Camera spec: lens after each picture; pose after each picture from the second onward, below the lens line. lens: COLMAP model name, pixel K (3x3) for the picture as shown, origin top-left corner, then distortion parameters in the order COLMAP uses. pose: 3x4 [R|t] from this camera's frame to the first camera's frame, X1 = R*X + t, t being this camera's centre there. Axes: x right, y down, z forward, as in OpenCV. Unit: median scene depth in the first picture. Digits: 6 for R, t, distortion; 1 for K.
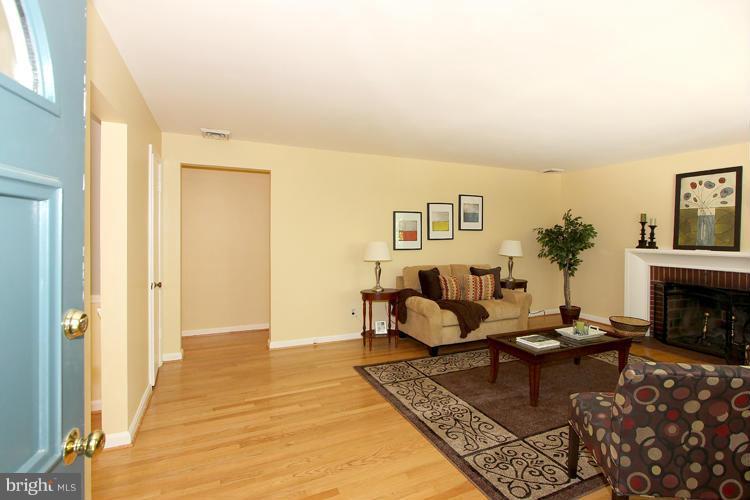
lens RADIAL K [[372.2, 0, 383.0], [0, 372.2, 246.9], [0, 0, 1]] dist [-0.012402, 0.000309]
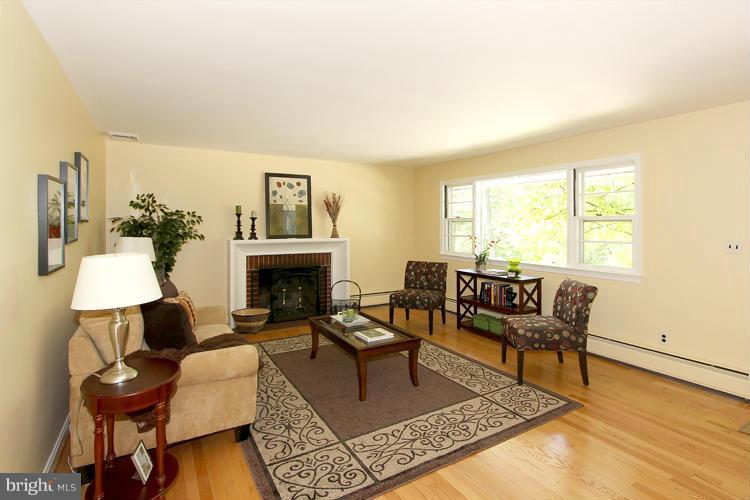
lens RADIAL K [[417.8, 0, 377.8], [0, 417.8, 230.5], [0, 0, 1]] dist [-0.018311, 0.000122]
pose [[-0.150289, -0.026302, 0.988292, -0.521680], [0.031264, 0.999020, 0.031342, -0.048503], [-0.988148, 0.035609, -0.149320, 0.853324]]
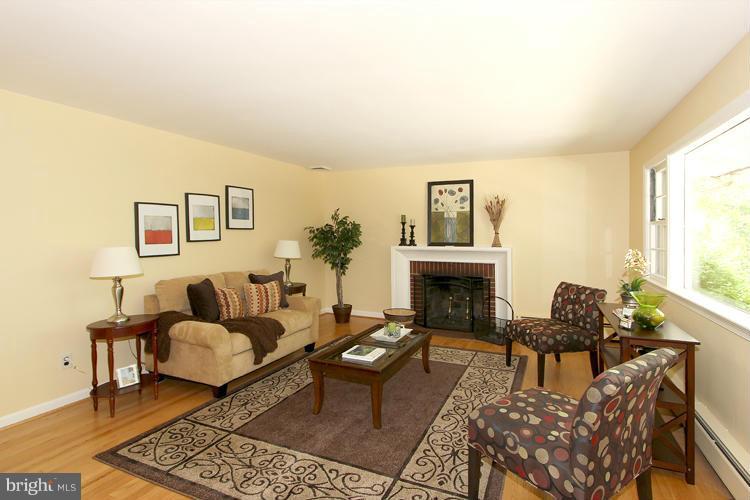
lens RADIAL K [[372.2, 0, 383.0], [0, 372.2, 246.9], [0, 0, 1]] dist [-0.012402, 0.000309]
pose [[0.740428, -0.029425, 0.671491, -0.111550], [0.026864, 0.999539, 0.014177, -0.011041], [-0.671598, 0.007542, 0.740877, 0.220079]]
